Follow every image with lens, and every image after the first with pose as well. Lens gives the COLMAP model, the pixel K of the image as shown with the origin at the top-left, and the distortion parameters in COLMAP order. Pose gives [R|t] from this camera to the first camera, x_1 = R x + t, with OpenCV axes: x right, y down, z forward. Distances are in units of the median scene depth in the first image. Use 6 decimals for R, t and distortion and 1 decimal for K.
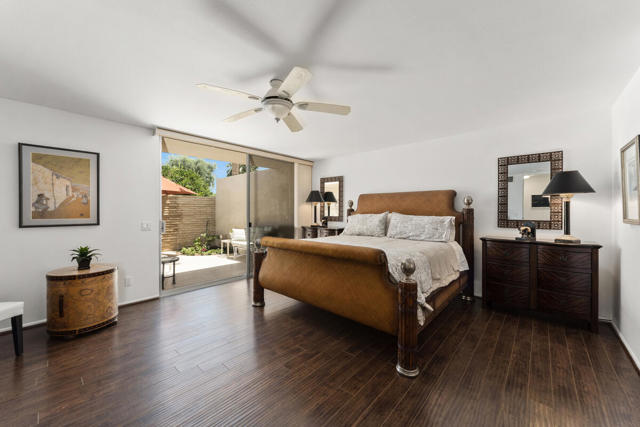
lens RADIAL K [[248.9, 0, 319.2], [0, 248.9, 212.5], [0, 0, 1]] dist [-0.011544, -0.000169]
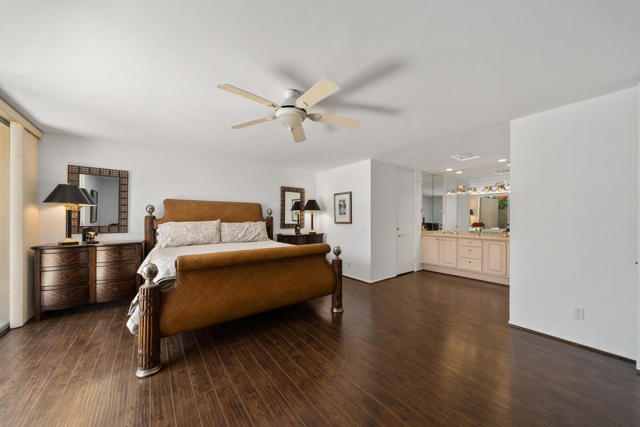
lens RADIAL K [[224.7, 0, 320.0], [0, 224.7, 217.7], [0, 0, 1]] dist [0.007499, -0.000215]
pose [[0.184630, 0.004829, 0.982796, -0.585352], [0.005971, 0.999964, -0.006035, -0.001434], [-0.982790, 0.006982, 0.184594, 0.396266]]
